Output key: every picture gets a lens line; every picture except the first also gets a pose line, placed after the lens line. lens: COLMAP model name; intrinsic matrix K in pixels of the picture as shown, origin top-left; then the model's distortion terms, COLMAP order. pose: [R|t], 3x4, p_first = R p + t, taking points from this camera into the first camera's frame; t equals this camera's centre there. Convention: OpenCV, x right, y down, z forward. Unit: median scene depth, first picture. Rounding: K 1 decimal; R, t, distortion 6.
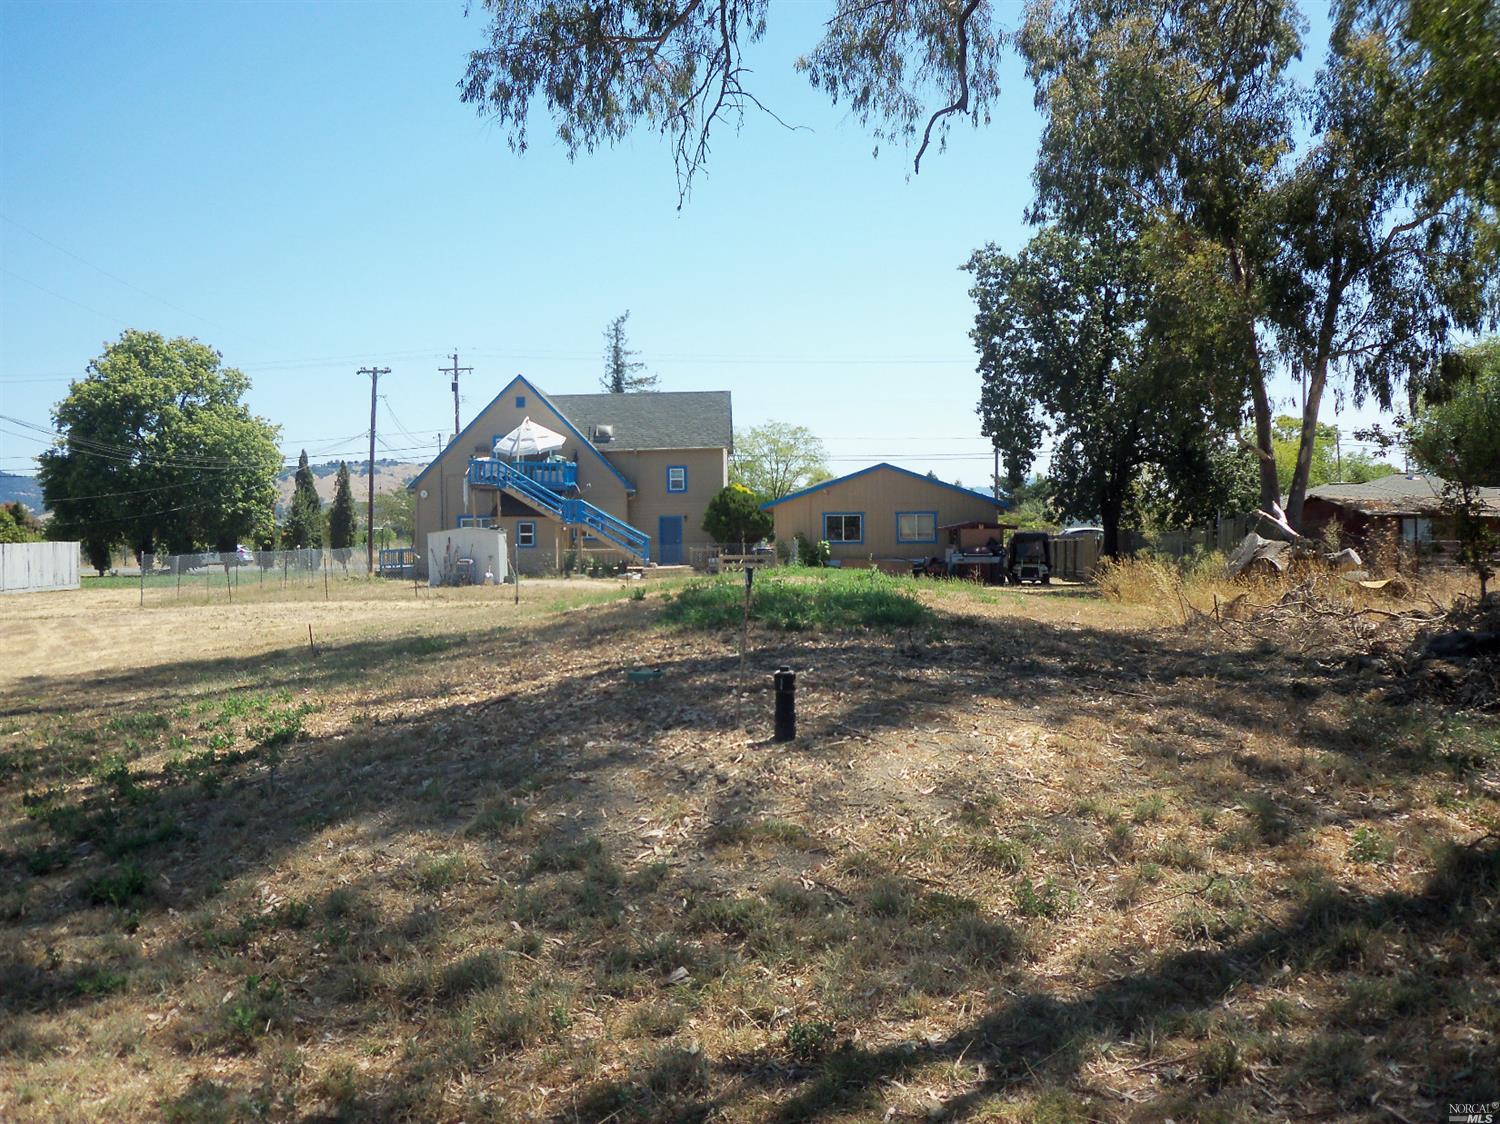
lens RADIAL K [[1542.5, 0, 789.1], [0, 1542.5, 561.9], [0, 0, 1]] dist [-0.141969, 0.065901]
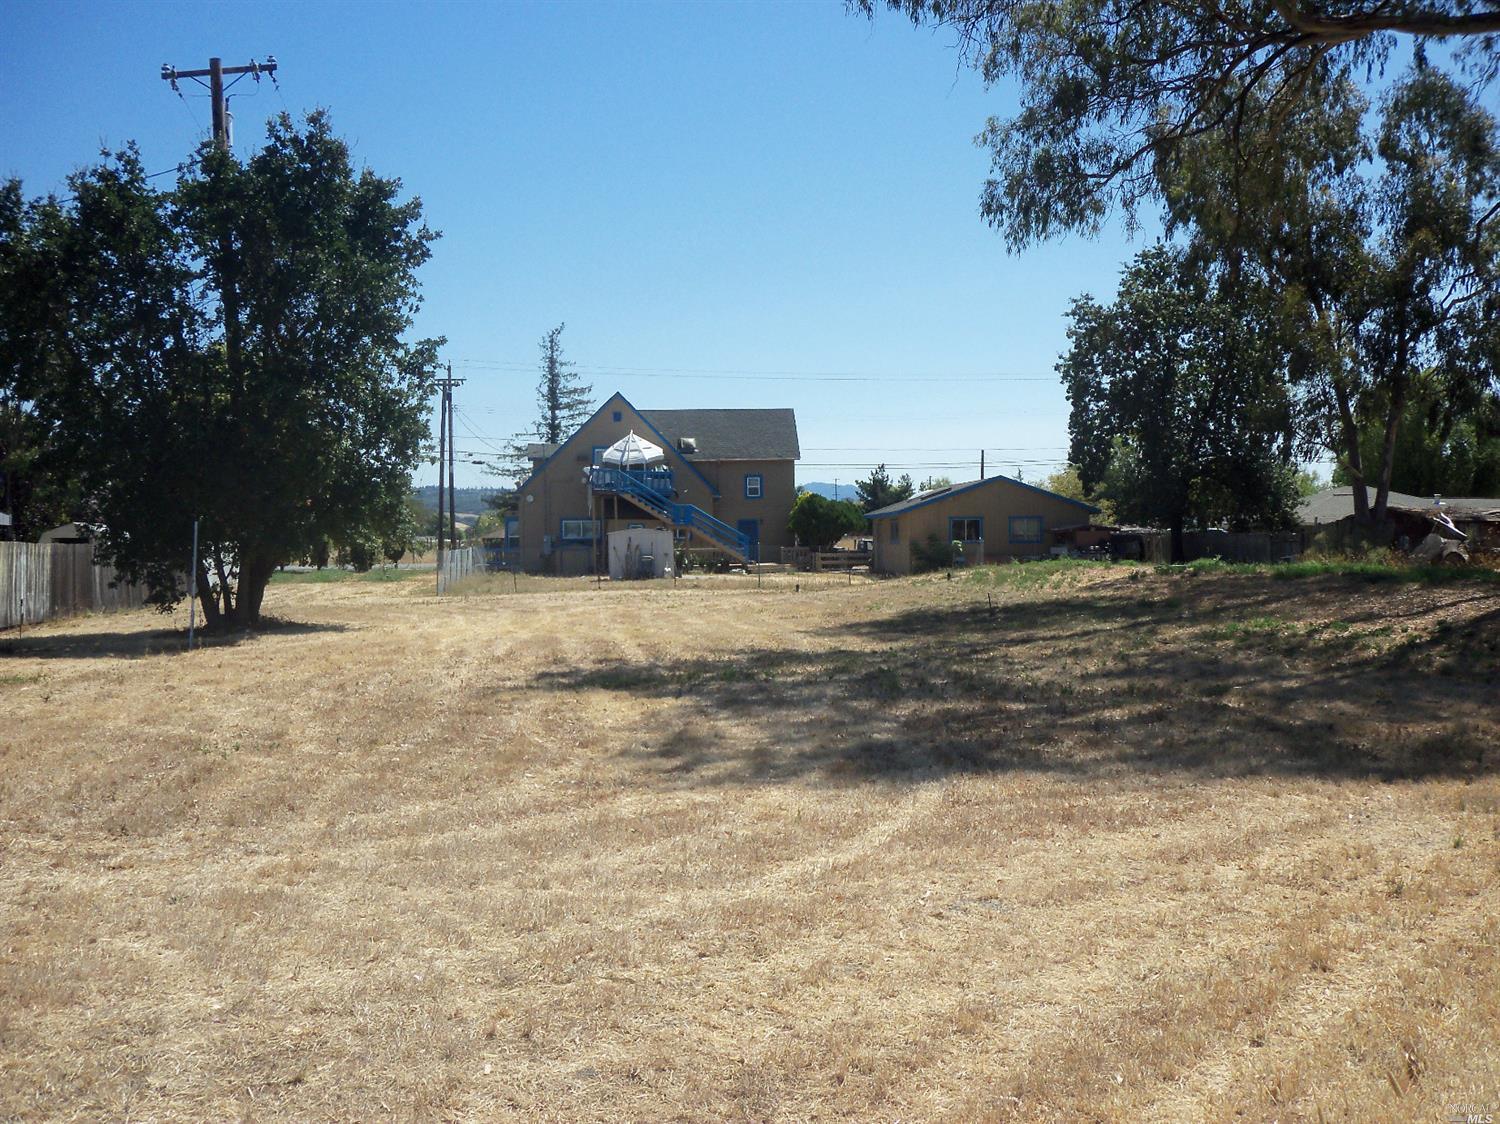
lens RADIAL K [[1542.5, 0, 789.1], [0, 1542.5, 561.9], [0, 0, 1]] dist [-0.141969, 0.065901]
pose [[0.990403, -0.000677, 0.138206, -0.215574], [0.001038, 0.999996, -0.002535, 0.004651], [-0.138204, 0.002654, 0.990400, -0.129422]]
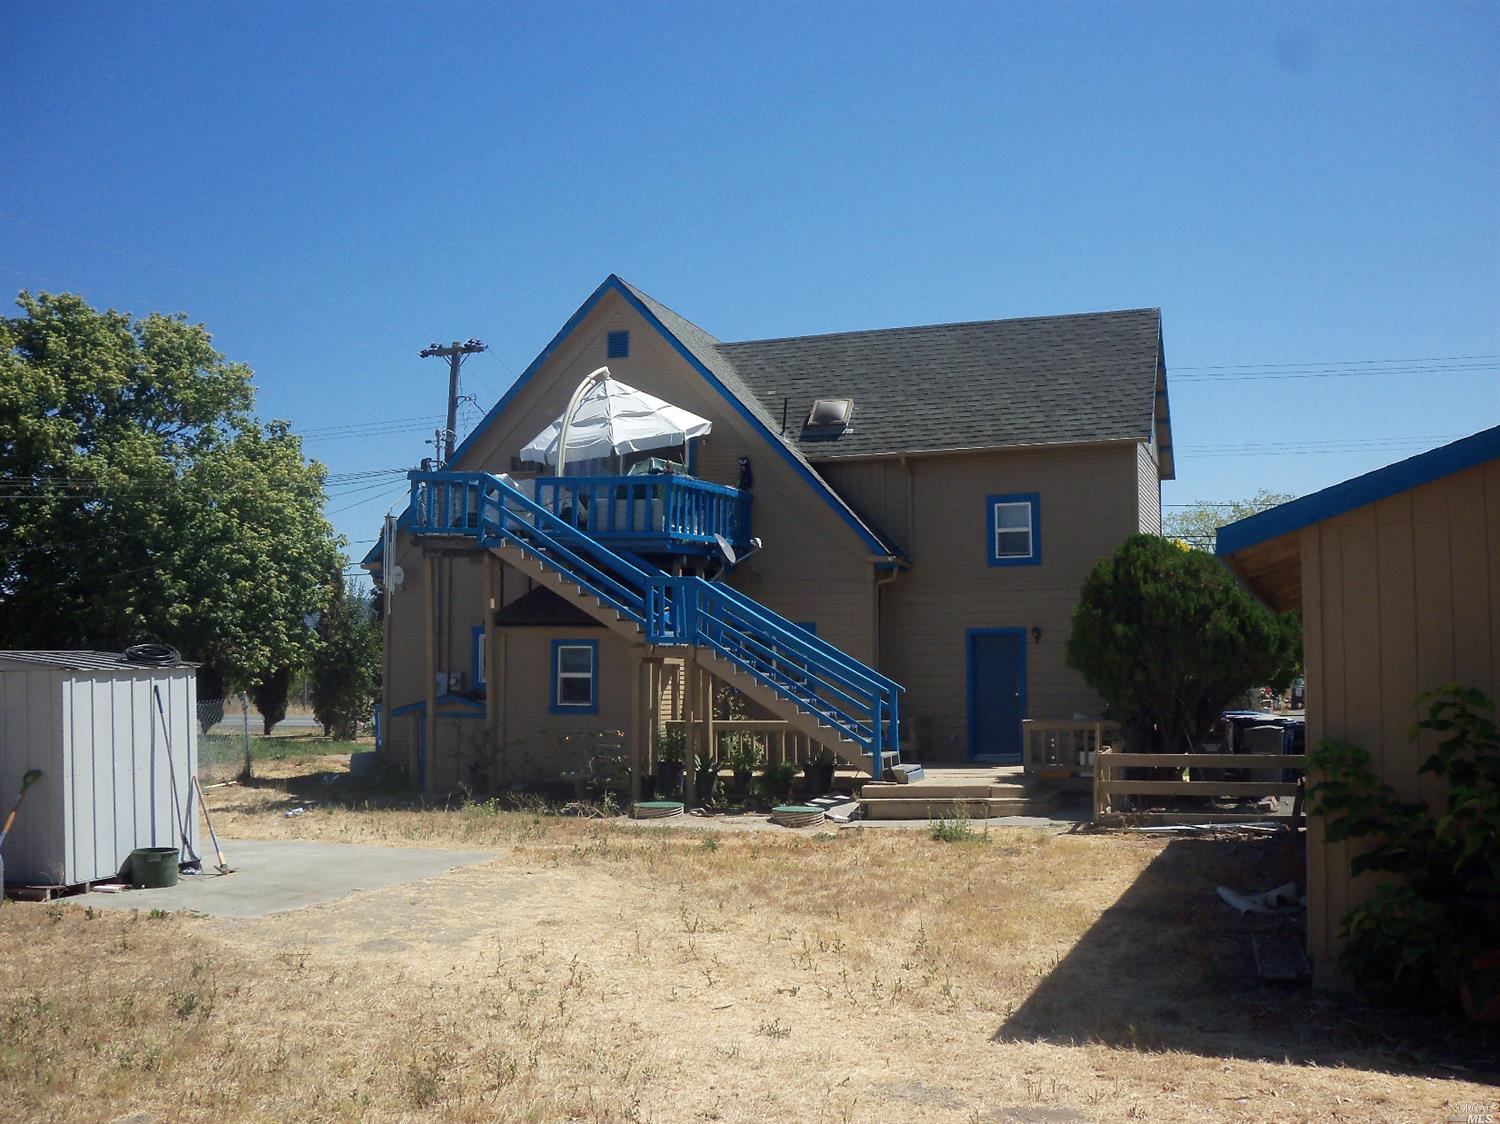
lens RADIAL K [[1542.5, 0, 789.1], [0, 1542.5, 561.9], [0, 0, 1]] dist [-0.141969, 0.065901]
pose [[0.950187, -0.017224, -0.311203, -0.008936], [-0.009776, 0.996334, -0.084993, -0.014316], [0.311526, 0.083802, 0.946535, 0.668040]]
